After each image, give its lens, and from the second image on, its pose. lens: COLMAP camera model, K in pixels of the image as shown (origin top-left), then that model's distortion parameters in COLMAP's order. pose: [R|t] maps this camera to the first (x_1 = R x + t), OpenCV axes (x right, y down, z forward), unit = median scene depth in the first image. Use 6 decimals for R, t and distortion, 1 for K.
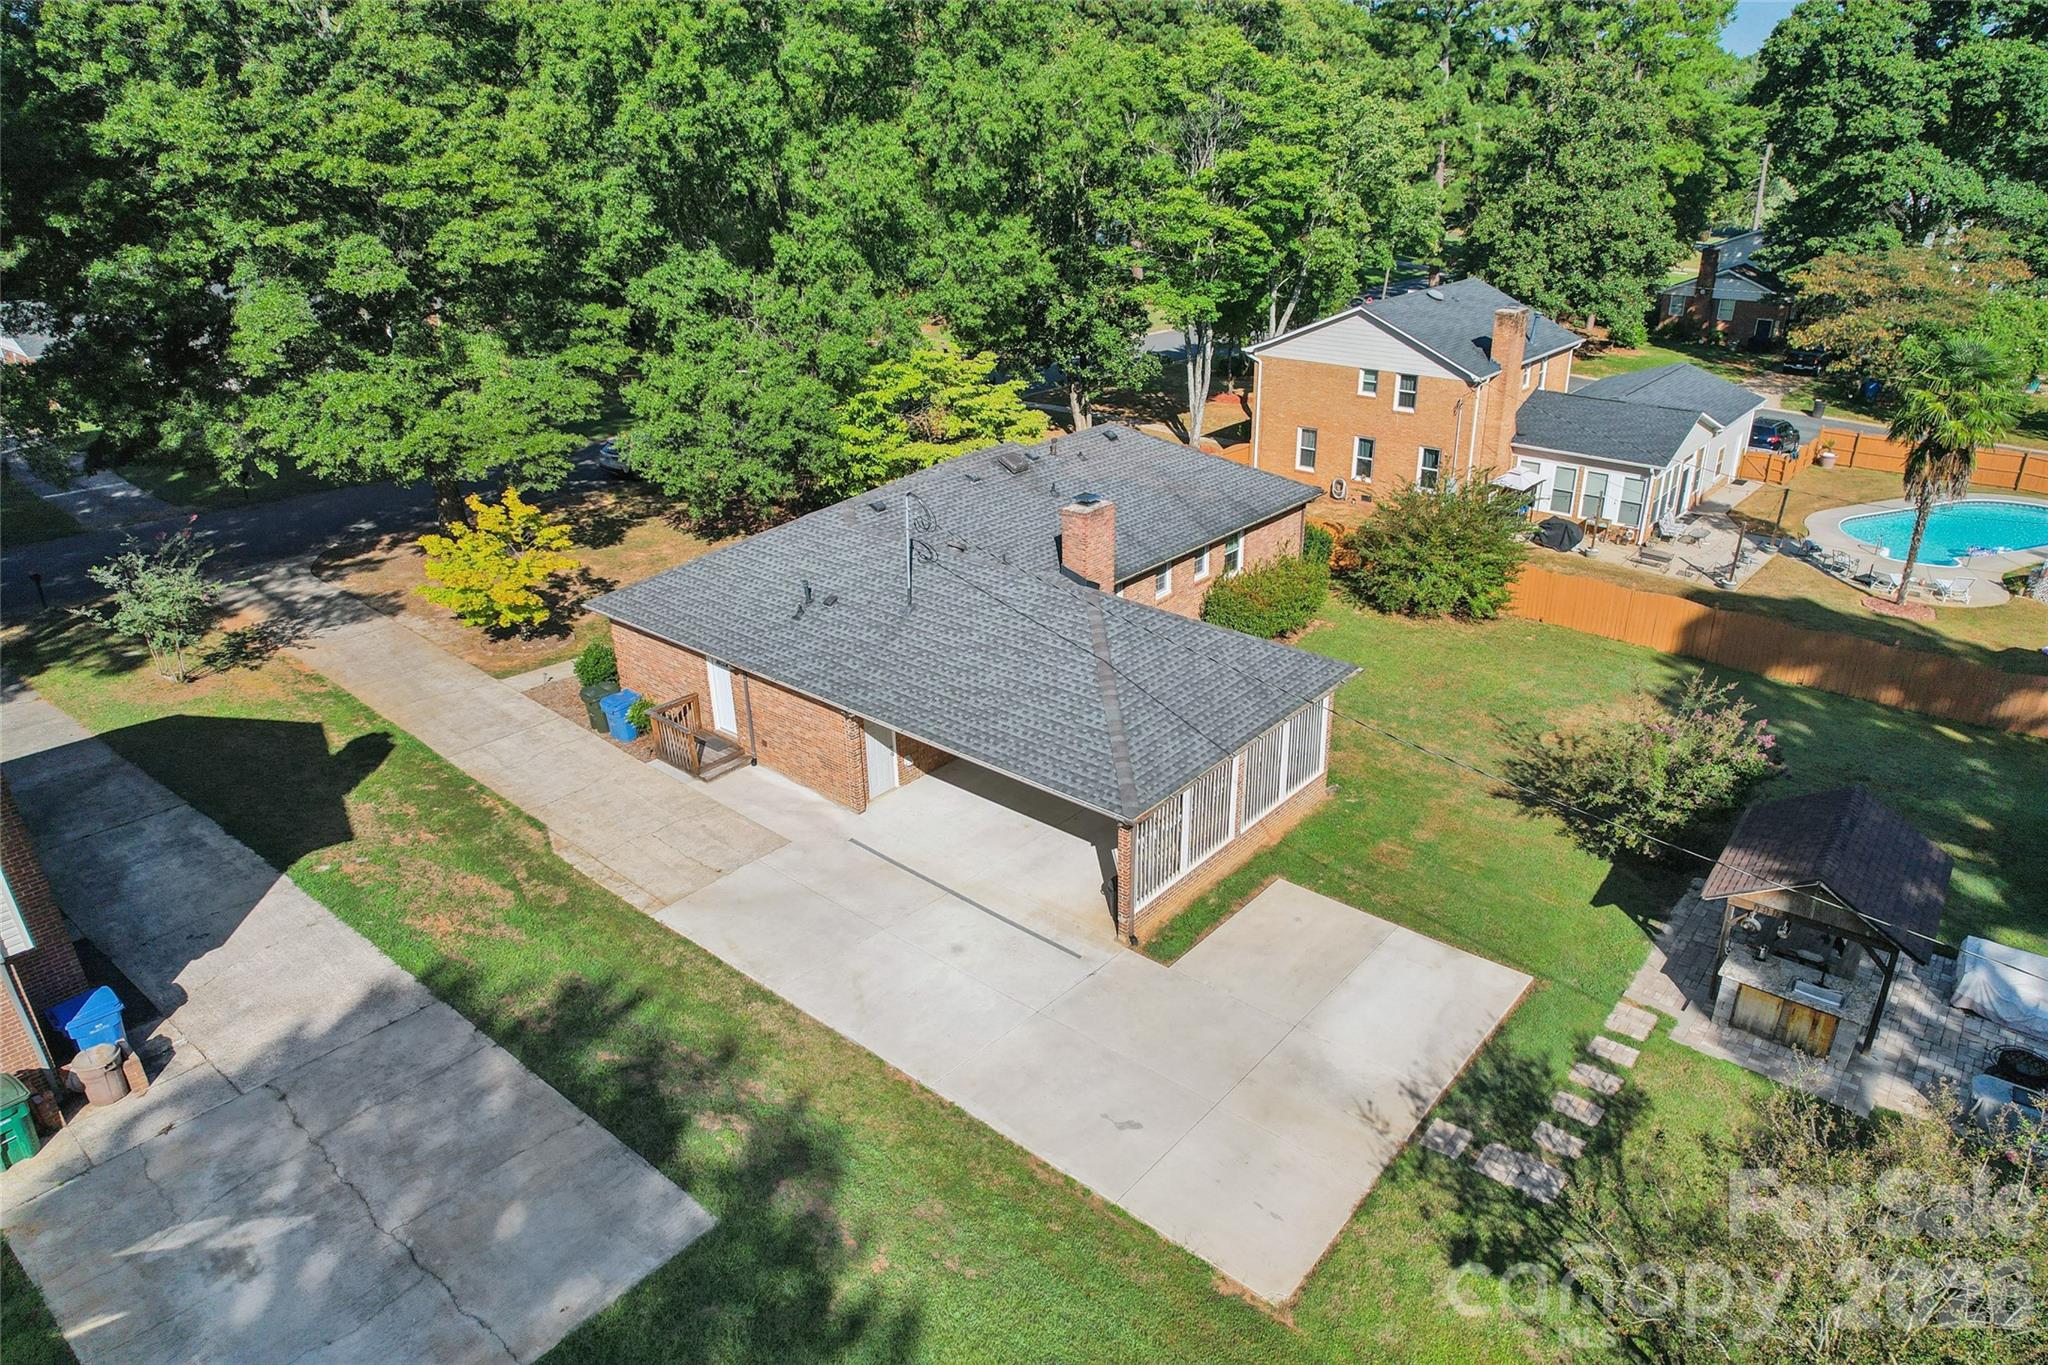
lens RADIAL K [[1295.8, 0, 1024.0], [0, 1295.8, 682.5], [0, 0, 1]] dist [-0.012908, 0.000306]
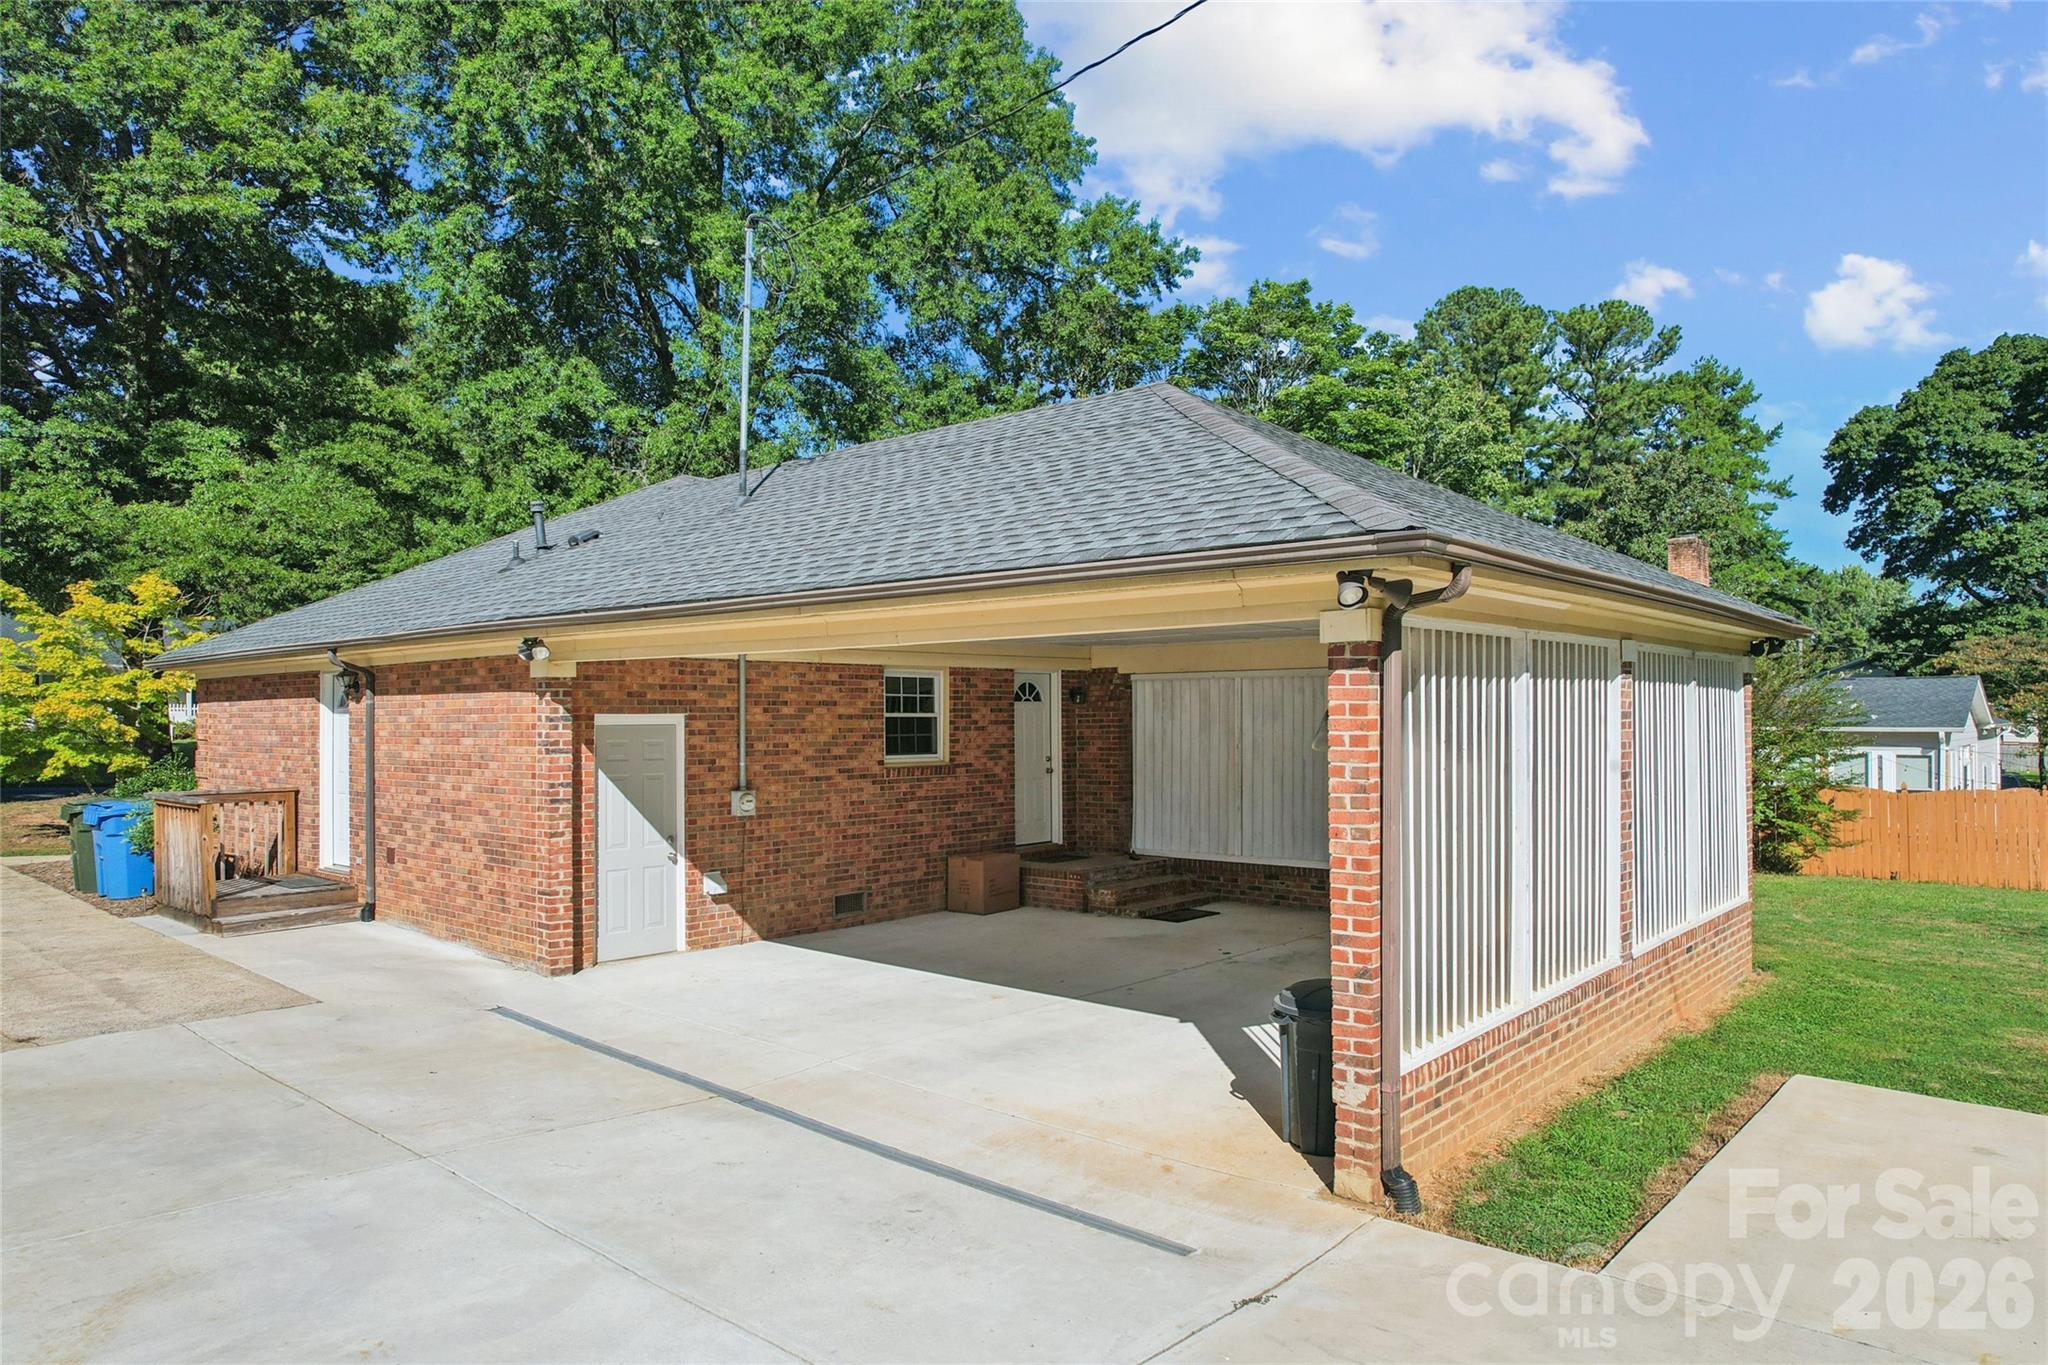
lens RADIAL K [[1295.8, 0, 1024.0], [0, 1295.8, 682.5], [0, 0, 1]] dist [-0.012908, 0.000306]
pose [[0.999794, 0.019089, -0.006886, 0.008944], [-0.020196, 0.902916, -0.429341, 0.148637], [-0.001979, 0.429392, 0.903116, 0.503712]]
